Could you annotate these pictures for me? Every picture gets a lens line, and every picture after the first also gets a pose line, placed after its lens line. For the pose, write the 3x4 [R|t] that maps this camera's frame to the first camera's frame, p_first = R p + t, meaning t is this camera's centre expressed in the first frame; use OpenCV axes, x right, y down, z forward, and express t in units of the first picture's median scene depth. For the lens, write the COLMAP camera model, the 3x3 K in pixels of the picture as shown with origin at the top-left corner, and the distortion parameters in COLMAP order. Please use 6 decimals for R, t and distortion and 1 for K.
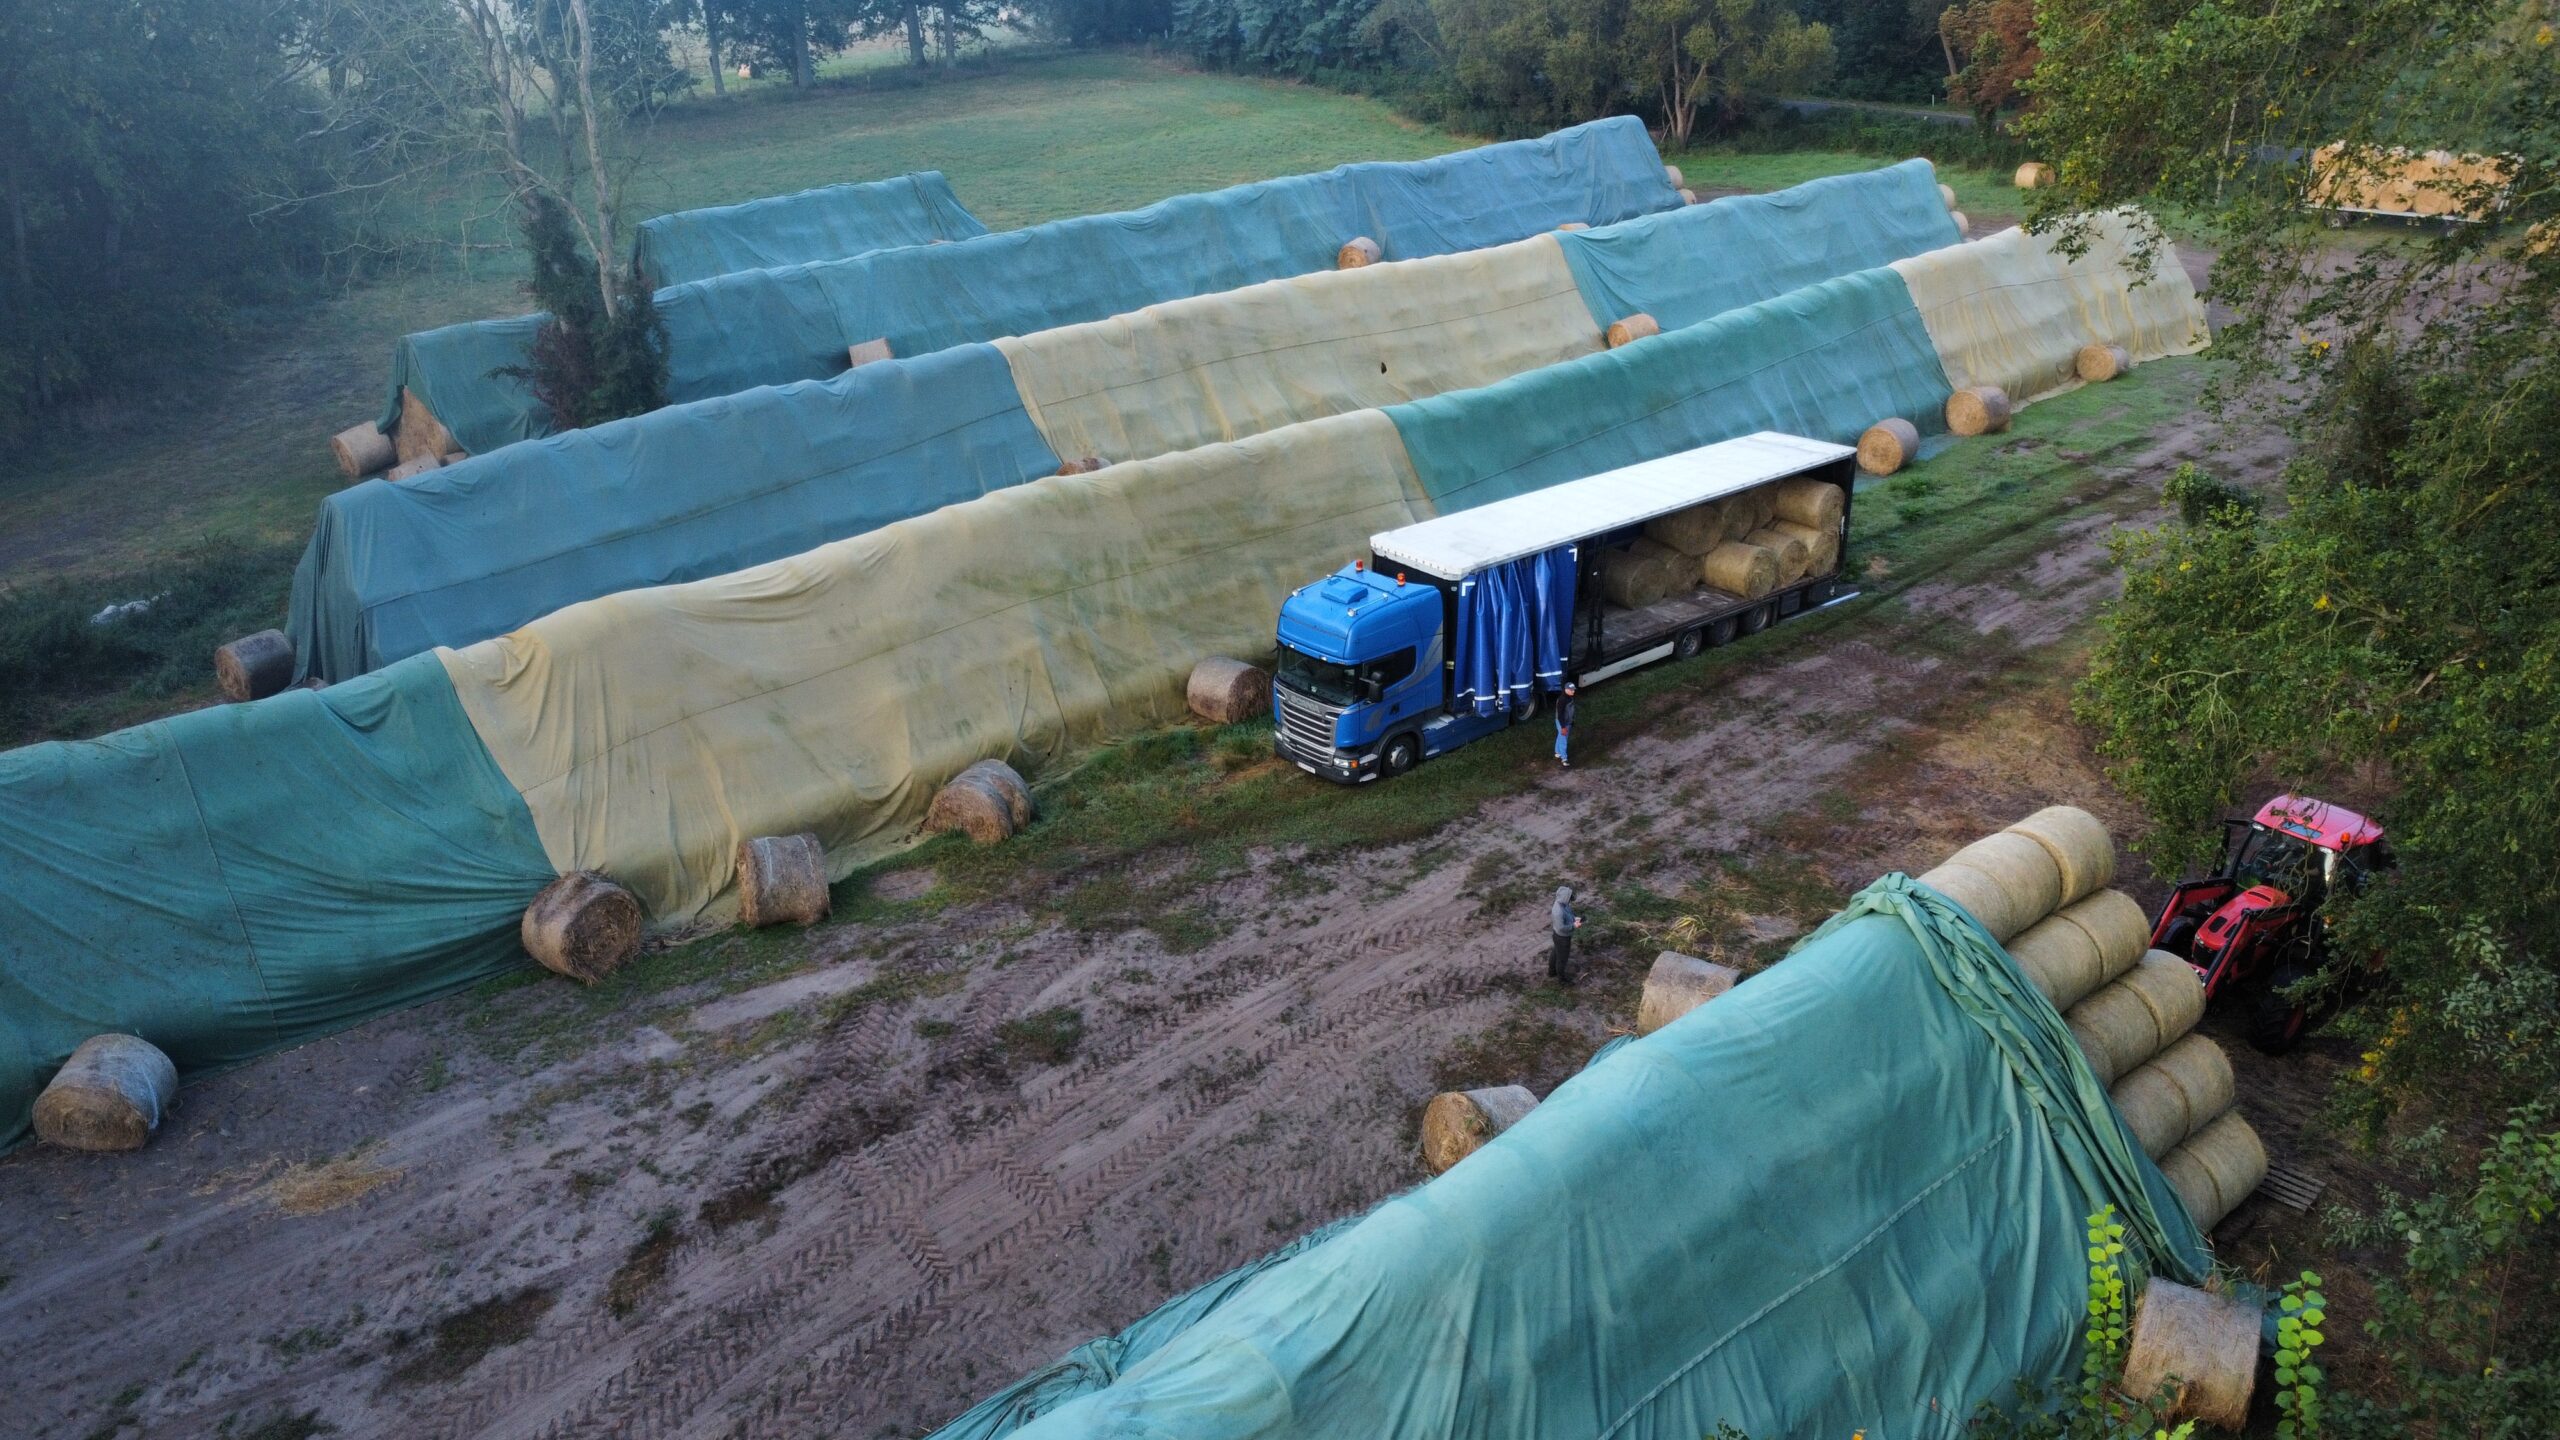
lens RADIAL K [[1911.1, 0, 1280.0], [0, 1911.1, 720.0], [0, 0, 1]] dist [0.002937, 0.005244]
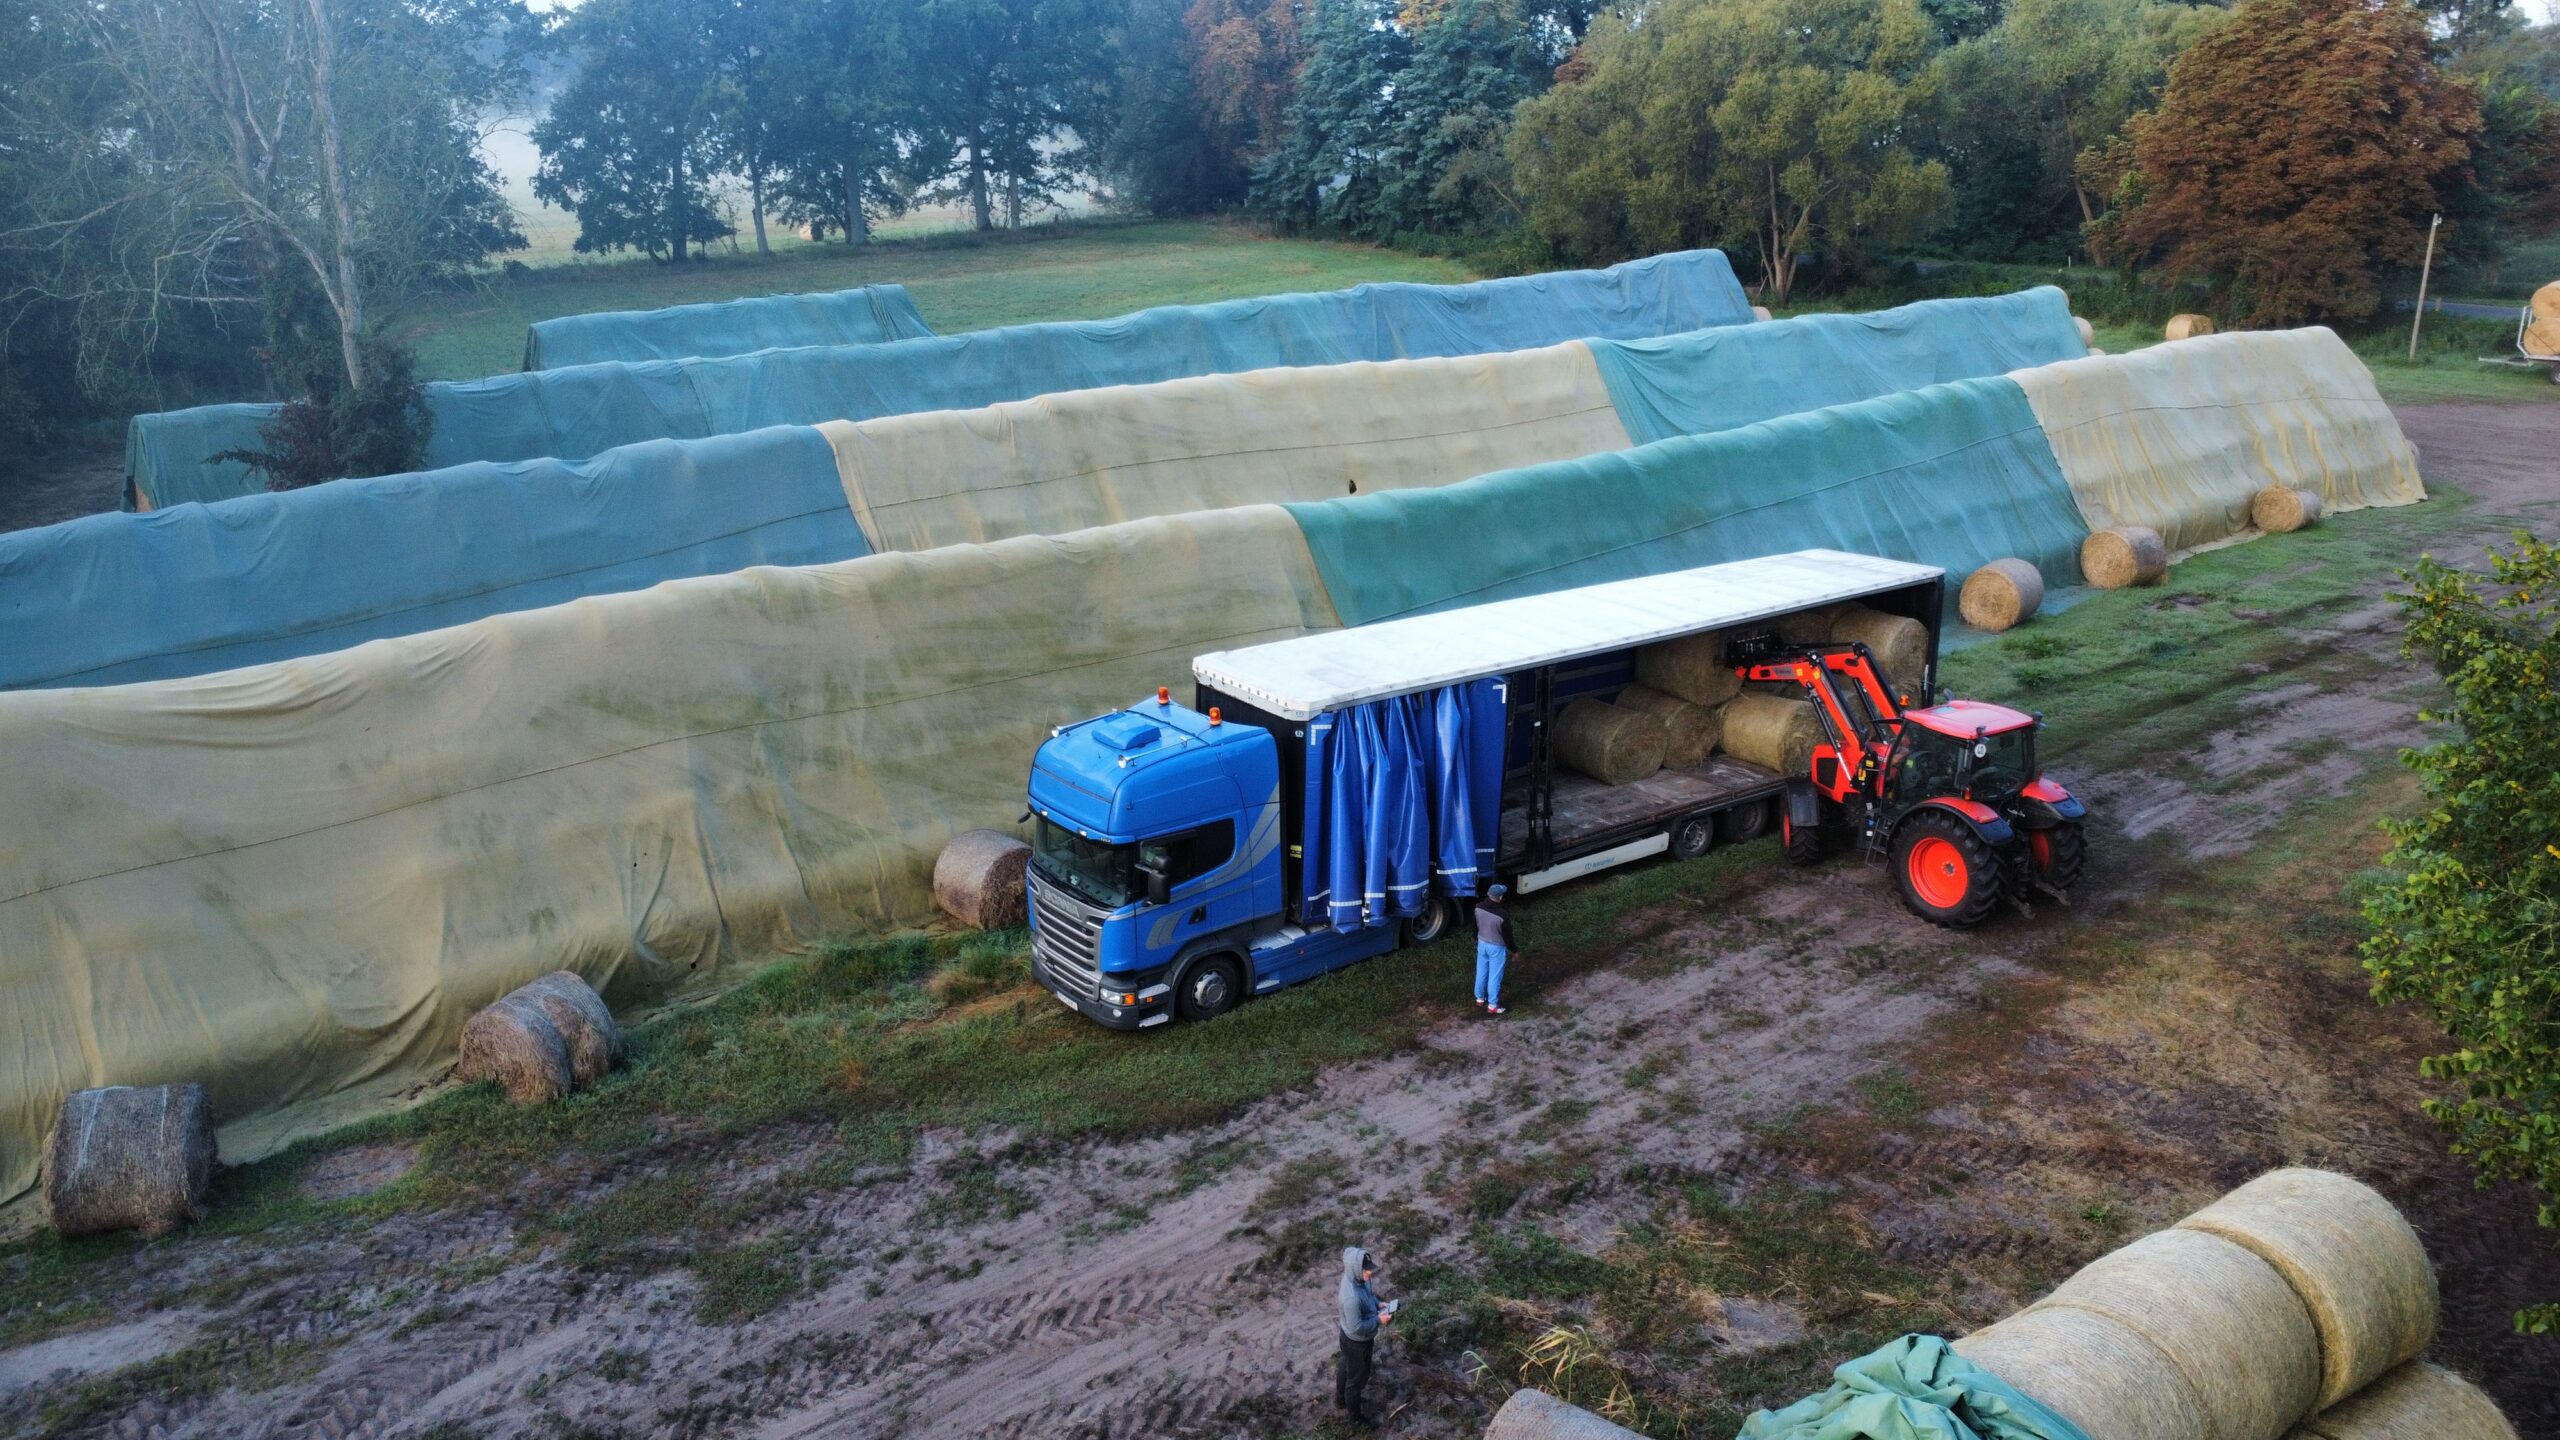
lens RADIAL K [[1911.1, 0, 1280.0], [0, 1911.1, 720.0], [0, 0, 1]] dist [0.002937, 0.005244]
pose [[0.997209, 0.028296, -0.069096, 0.119690], [-0.035618, 0.993604, -0.107156, -0.002915], [0.065622, 0.109318, 0.991838, 0.325093]]
